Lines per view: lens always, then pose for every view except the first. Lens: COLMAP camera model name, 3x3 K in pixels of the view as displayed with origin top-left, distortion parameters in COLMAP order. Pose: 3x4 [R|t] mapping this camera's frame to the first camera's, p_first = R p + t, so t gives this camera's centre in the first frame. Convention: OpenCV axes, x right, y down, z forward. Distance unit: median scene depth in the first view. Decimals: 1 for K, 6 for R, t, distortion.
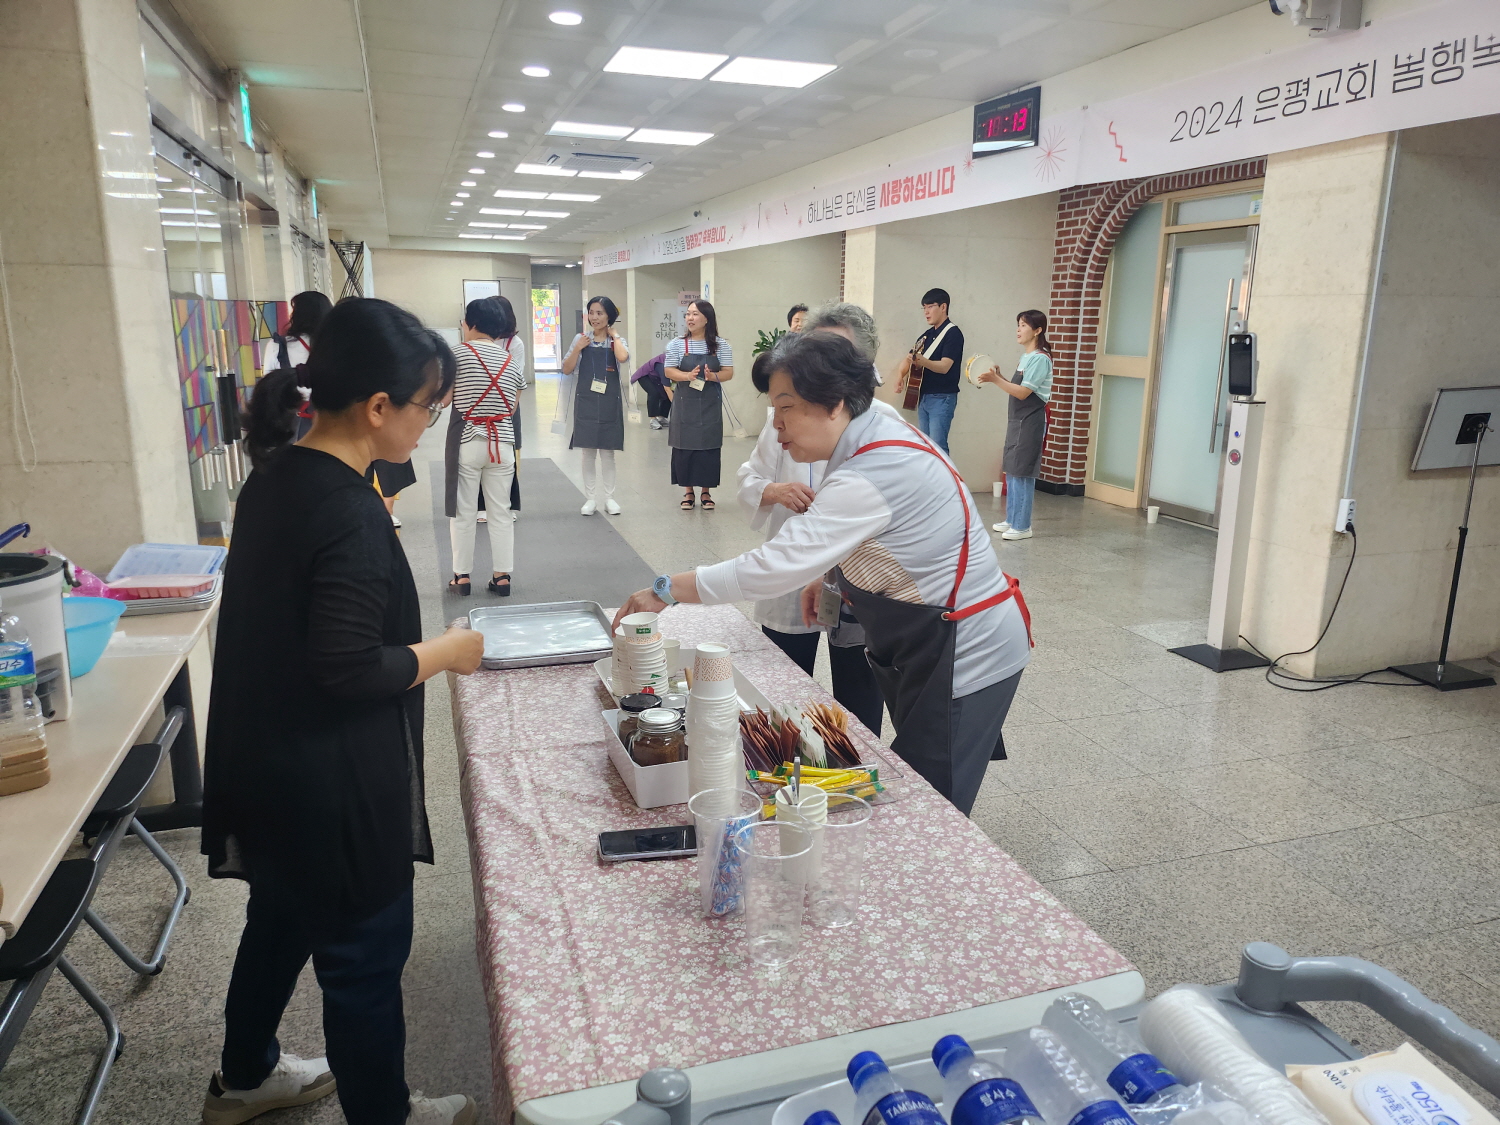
lens RADIAL K [[1040.8, 0, 770.7], [0, 1040.8, 559.8], [0, 0, 1]] dist [0.077190, -0.080171]
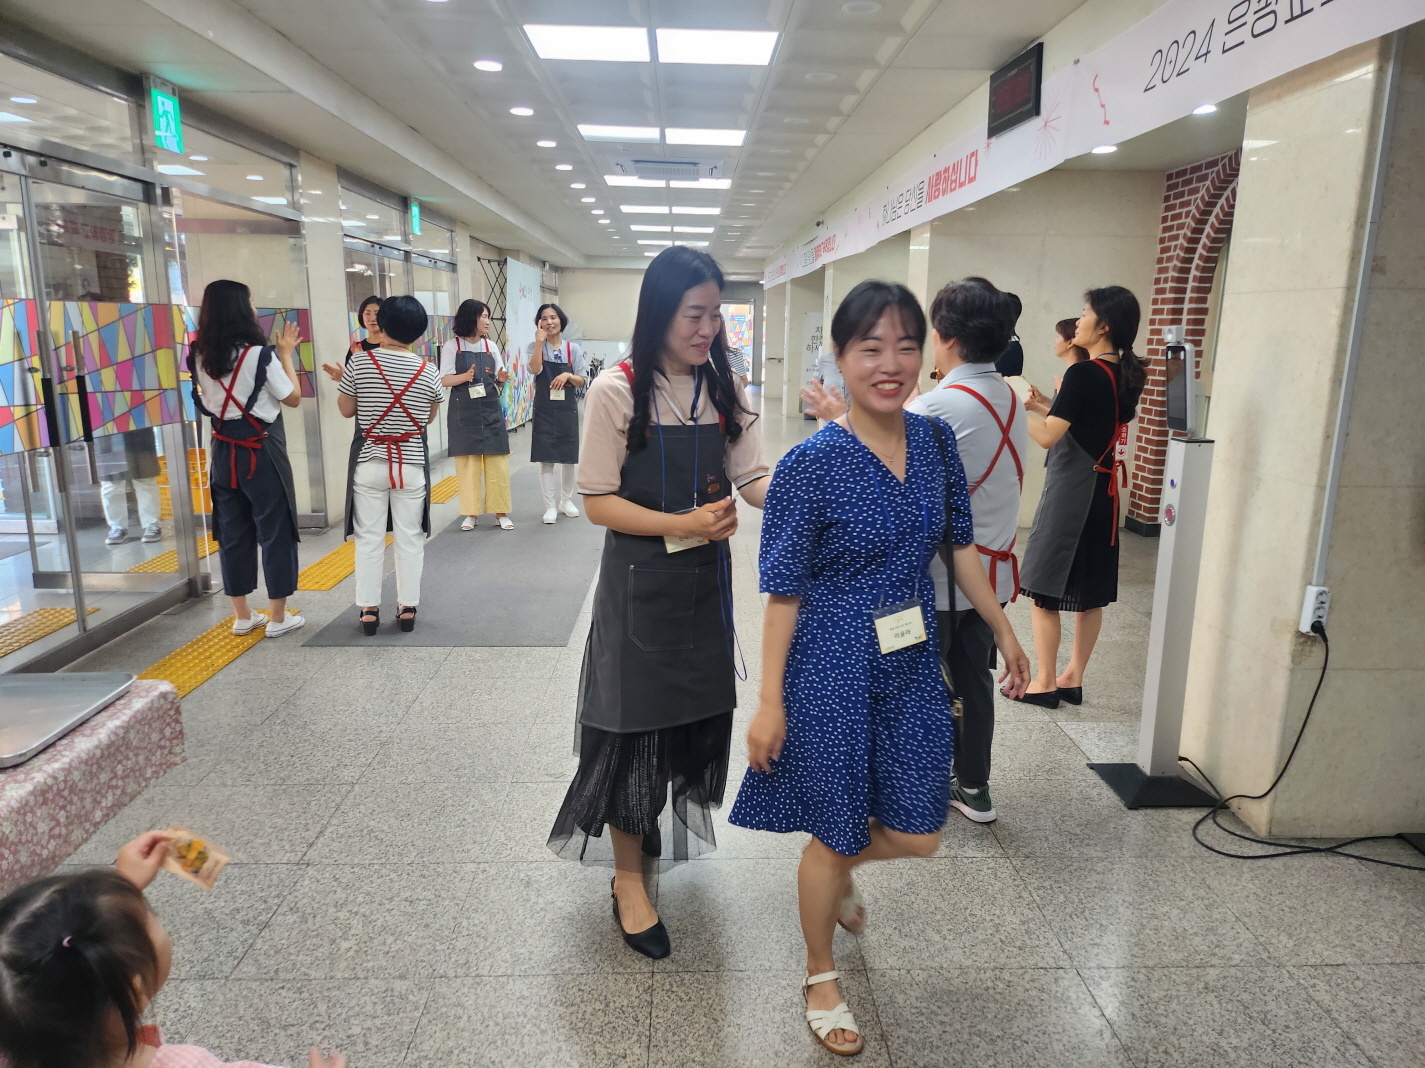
lens RADIAL K [[990.6, 0, 732.2], [0, 990.6, 549.0], [0, 0, 1]] dist [0.074866, -0.072382]
pose [[0.961459, 0.063177, -0.267593, 0.232990], [-0.066929, 0.997746, -0.004915, -0.034935], [0.266679, 0.022635, 0.963520, 0.177358]]
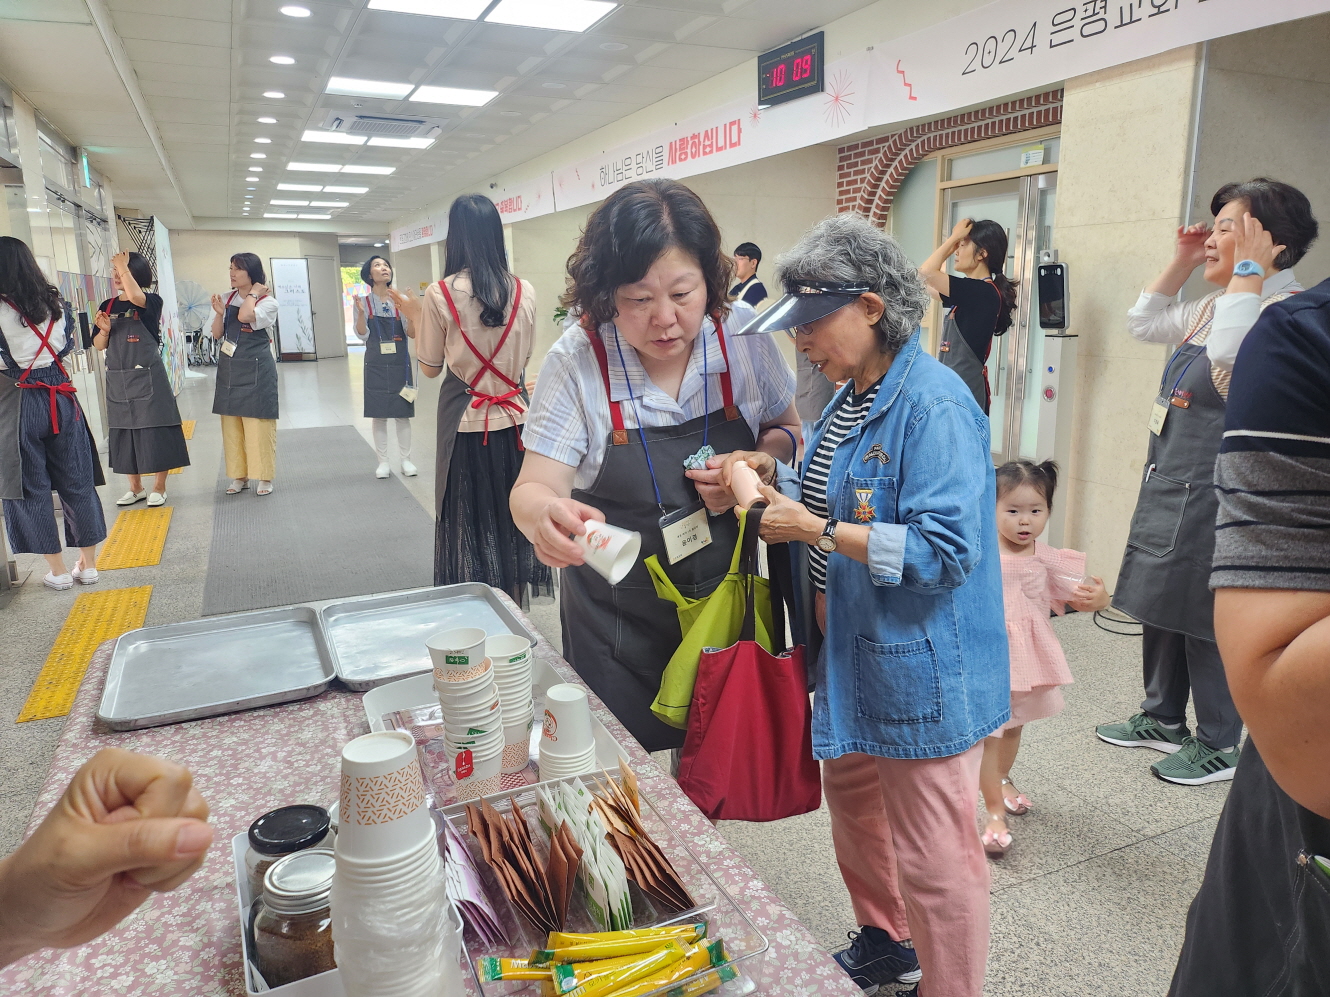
lens RADIAL K [[930.0, 0, 681.6], [0, 930.0, 488.2], [0, 0, 1]] dist [0.077398, -0.085220]
pose [[0.993589, -0.044486, 0.103931, 0.010239], [0.046885, 0.998685, -0.020756, -0.006390], [-0.102871, 0.025496, 0.994368, 0.128800]]
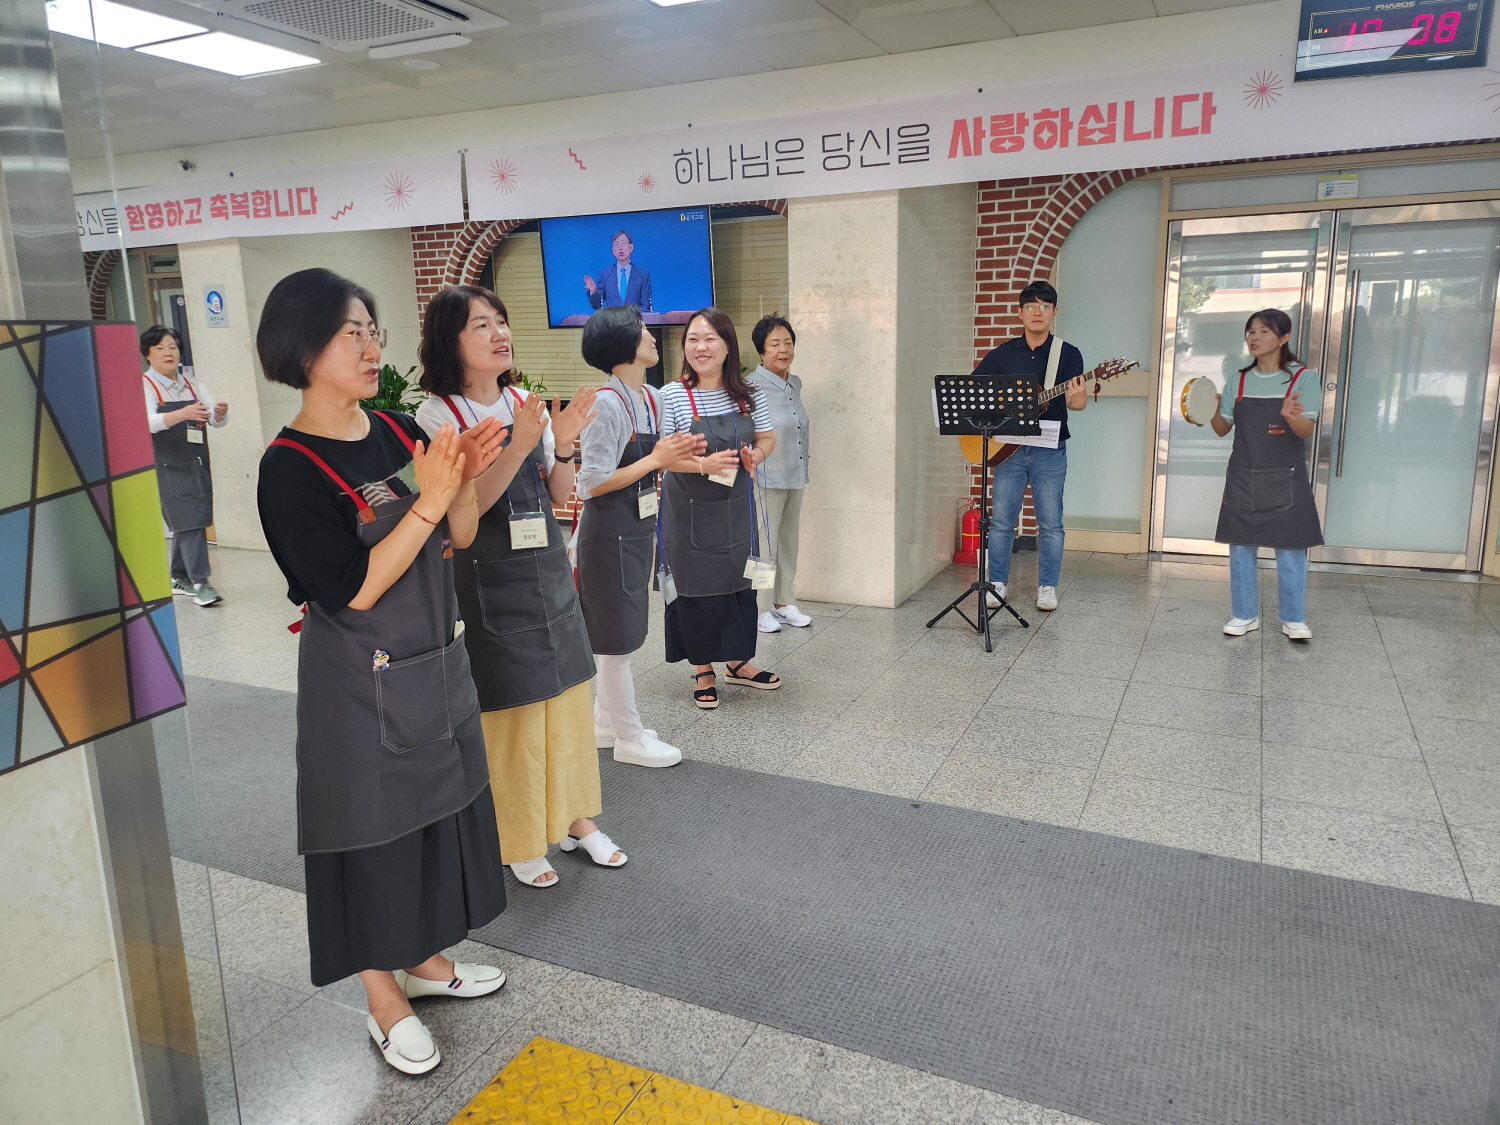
lens RADIAL K [[1040.8, 0, 770.7], [0, 1040.8, 559.8], [0, 0, 1]] dist [0.077190, -0.080171]
pose [[0.693086, -0.179584, 0.698127, -0.558357], [0.194774, 0.979102, 0.058494, -0.190438], [-0.694042, 0.095436, 0.713581, 0.786027]]
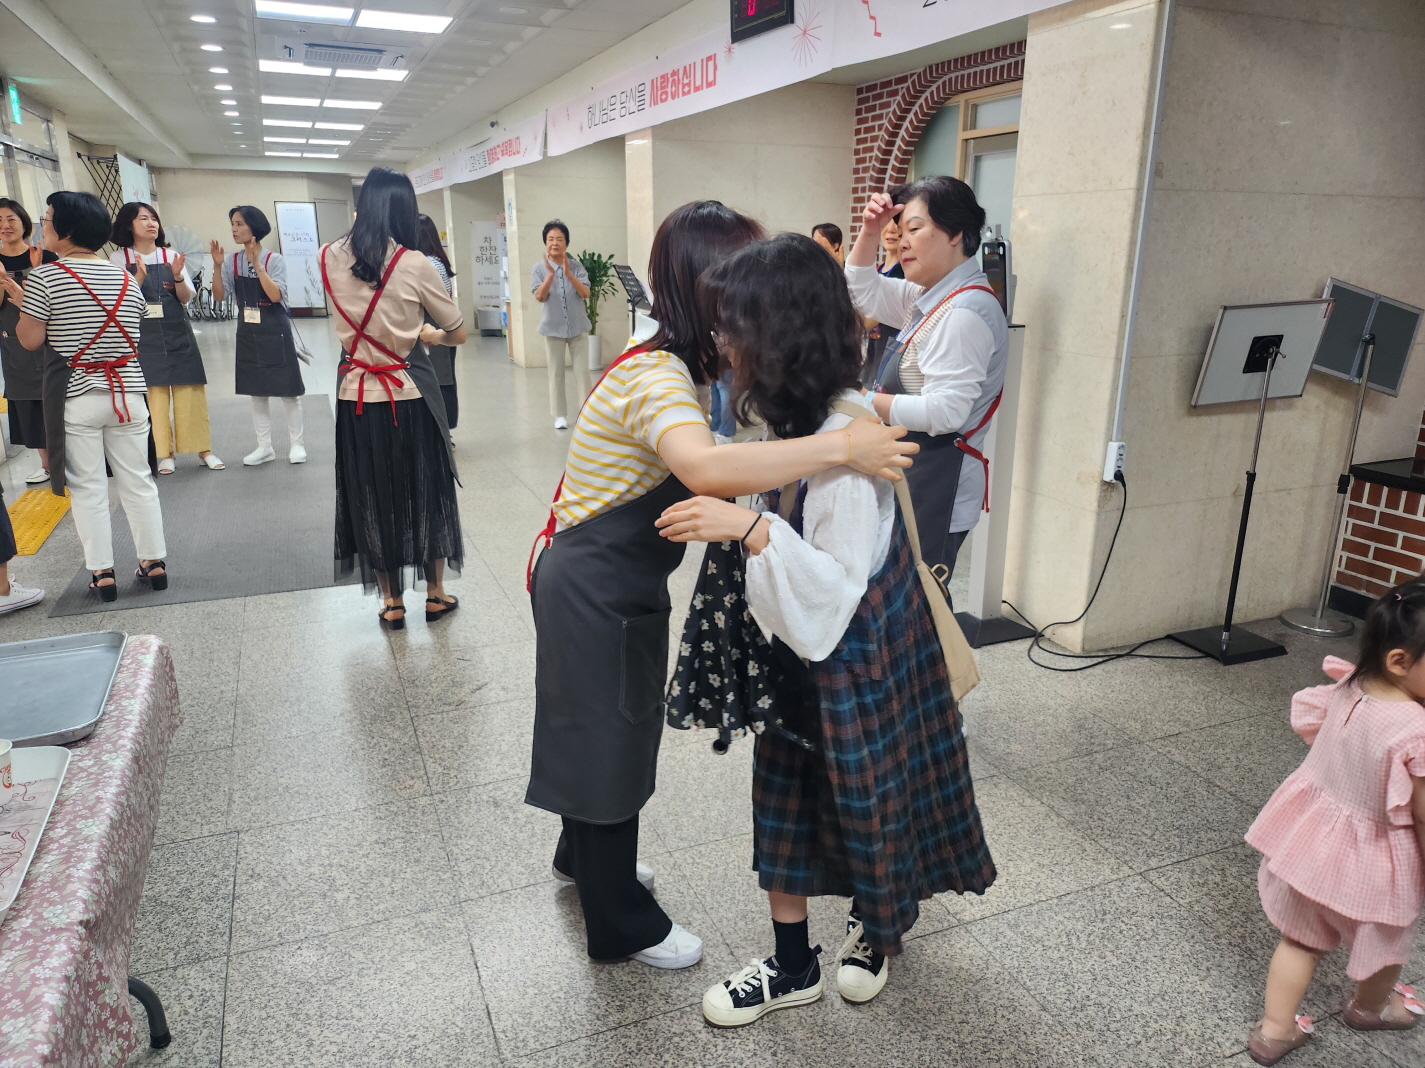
lens RADIAL K [[998.7, 0, 727.4], [0, 998.7, 543.6], [0, 0, 1]] dist [0.074850, -0.081756]
pose [[0.997011, -0.027019, 0.072388, 0.118212], [0.022616, 0.997883, 0.060980, -0.021657], [-0.073882, -0.059160, 0.995511, 0.148843]]
